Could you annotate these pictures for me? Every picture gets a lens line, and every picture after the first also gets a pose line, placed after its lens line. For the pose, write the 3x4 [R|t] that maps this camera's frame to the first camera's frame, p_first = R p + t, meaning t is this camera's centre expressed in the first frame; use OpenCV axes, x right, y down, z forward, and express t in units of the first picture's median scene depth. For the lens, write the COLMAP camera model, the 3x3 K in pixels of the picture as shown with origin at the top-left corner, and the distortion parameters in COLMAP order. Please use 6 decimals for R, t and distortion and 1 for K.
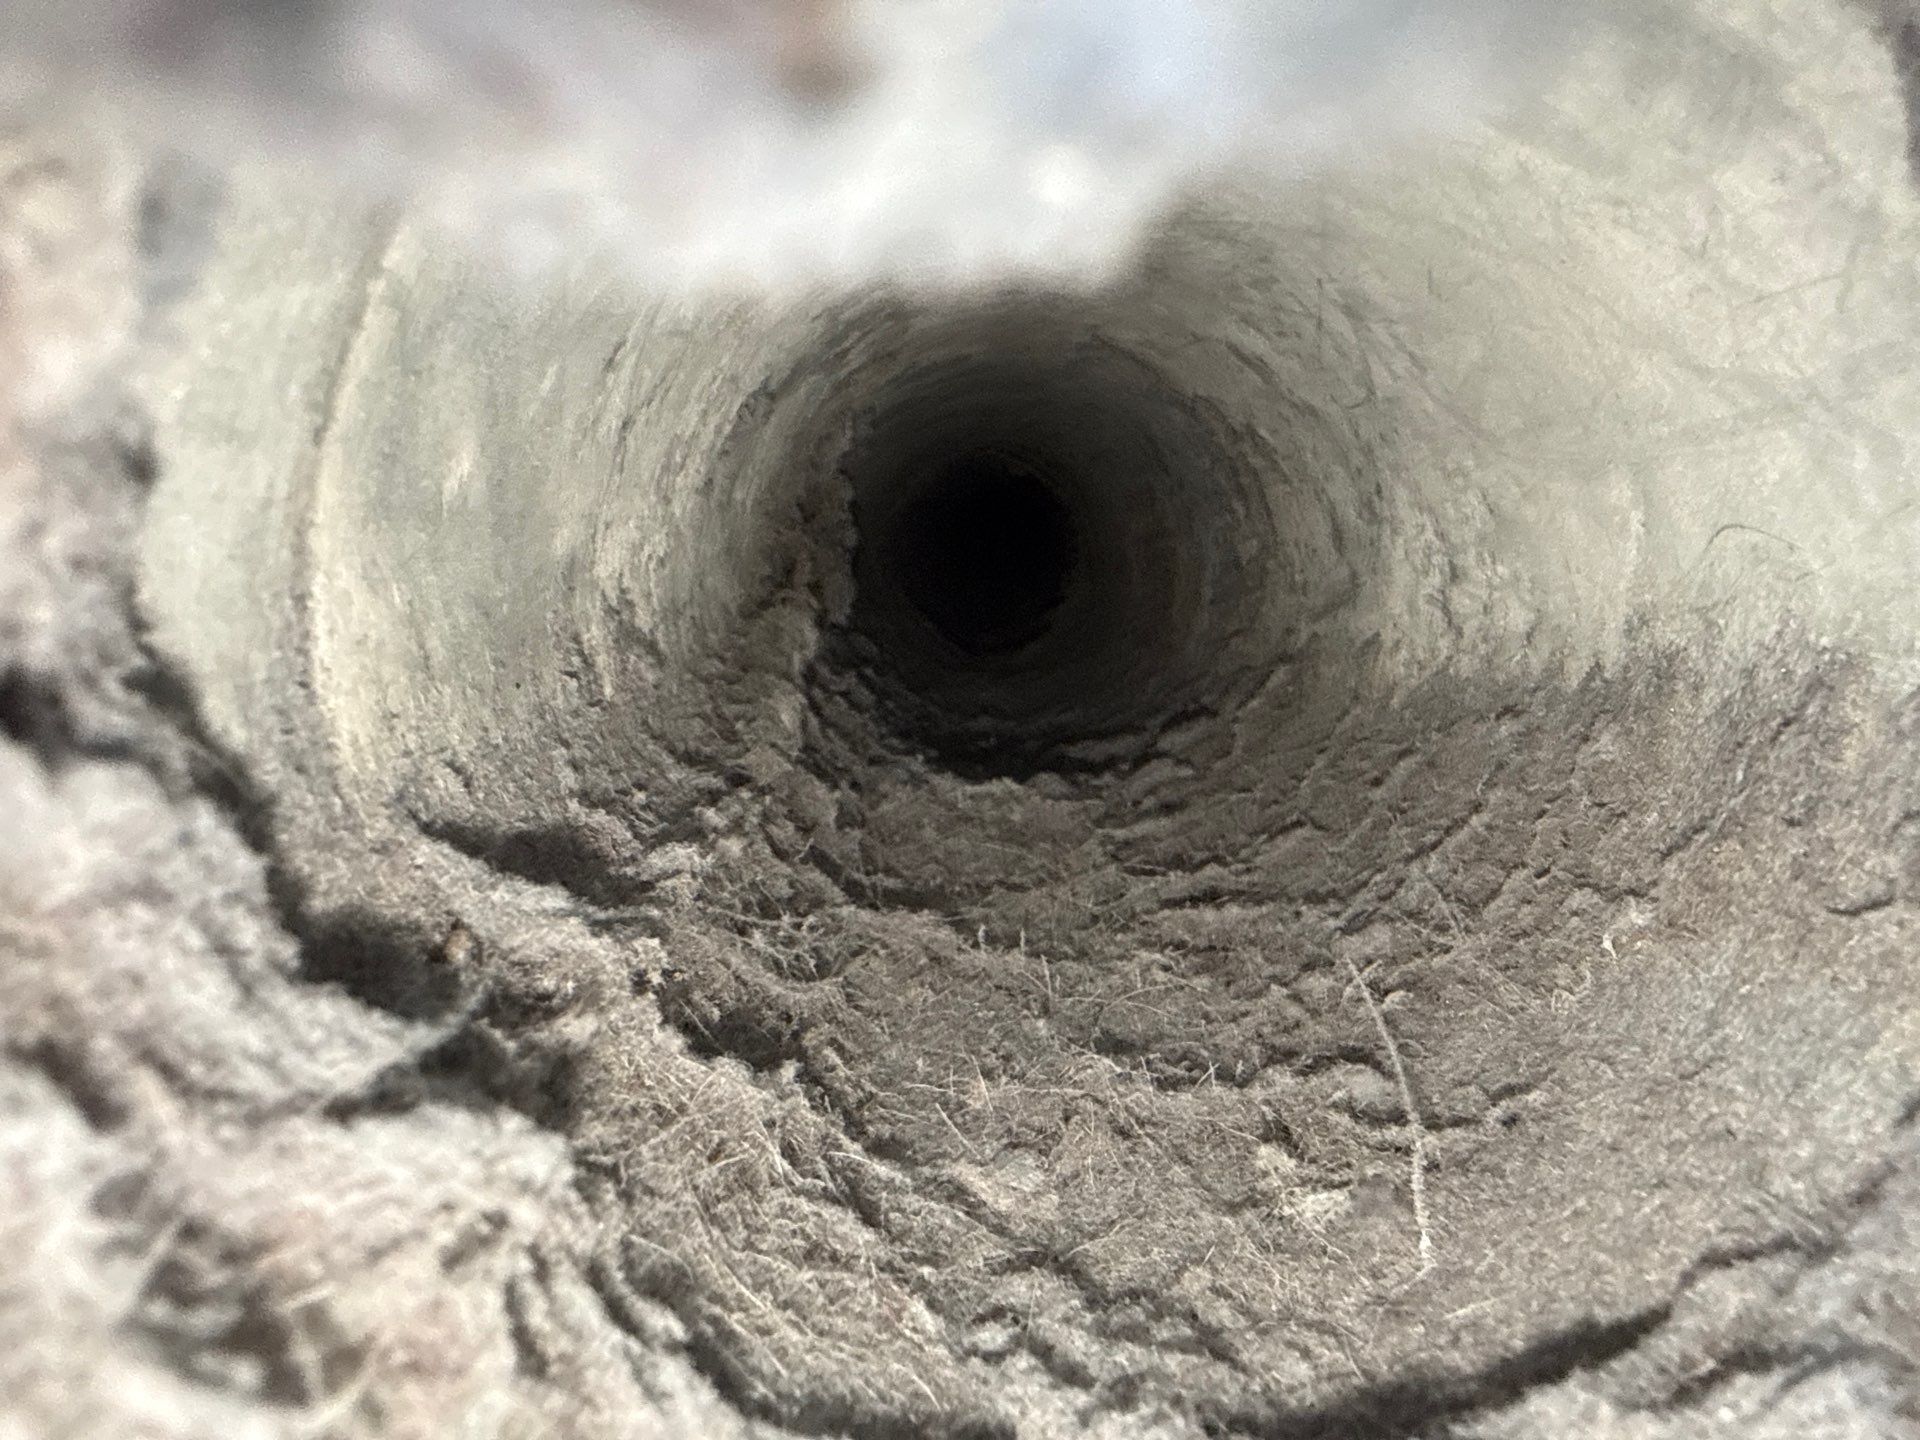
lens RADIAL K [[1369.8, 0, 960.0], [0, 1369.8, 720.0], [0, 0, 1]] dist [0.028063, -0.049624]
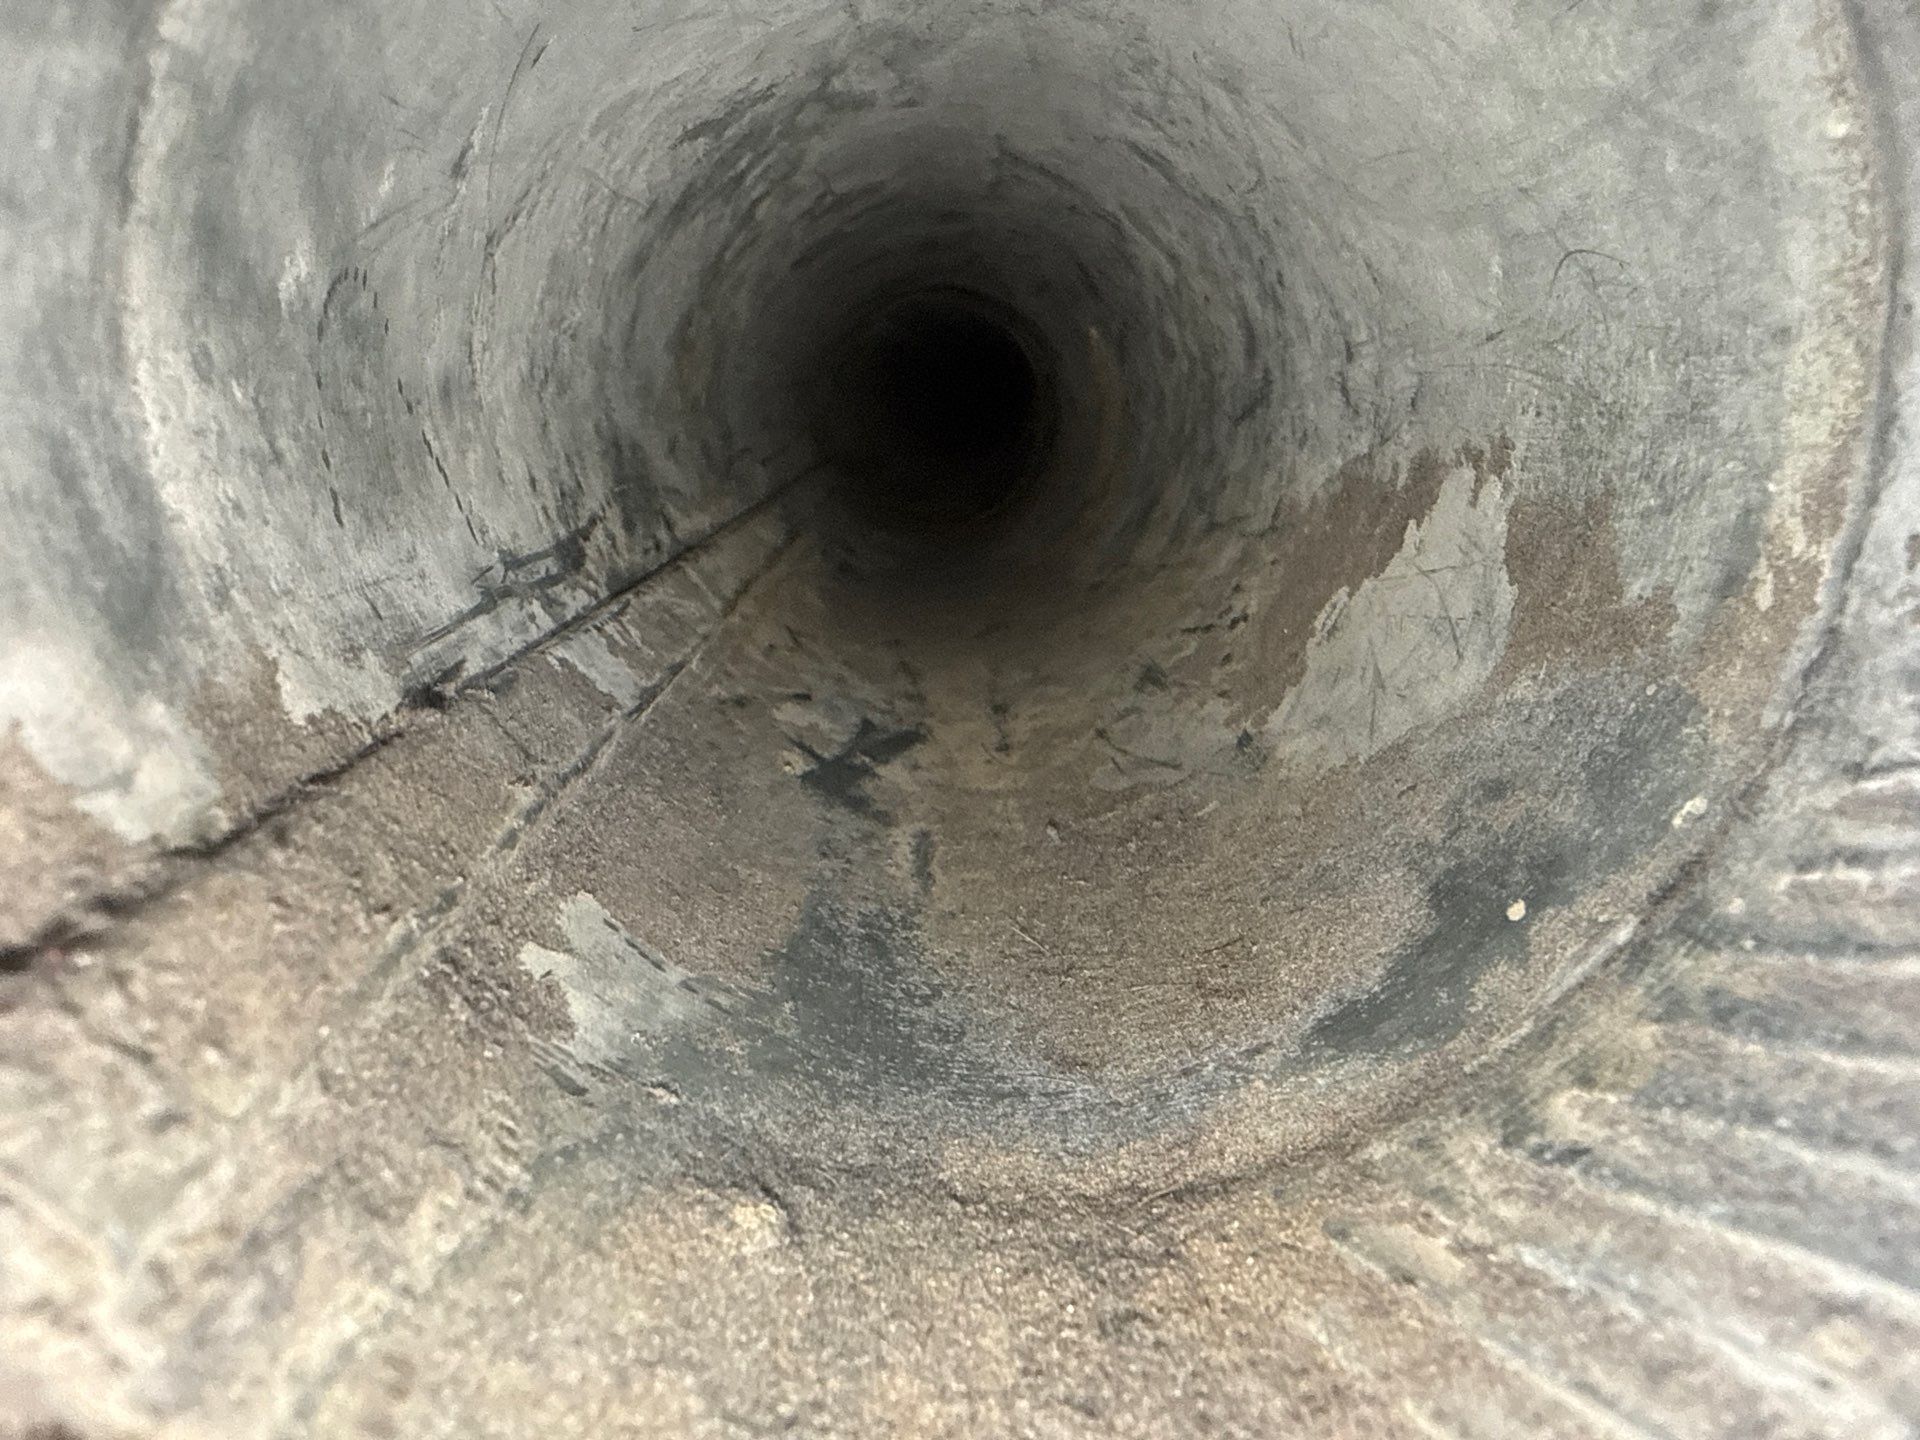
lens RADIAL K [[1369.8, 0, 960.0], [0, 1369.8, 720.0], [0, 0, 1]] dist [0.028063, -0.049624]
pose [[0.997769, -0.066760, -0.000154, 0.084737], [0.066507, 0.993778, 0.089348, 0.075032], [-0.005812, -0.089159, 0.996000, -0.032351]]
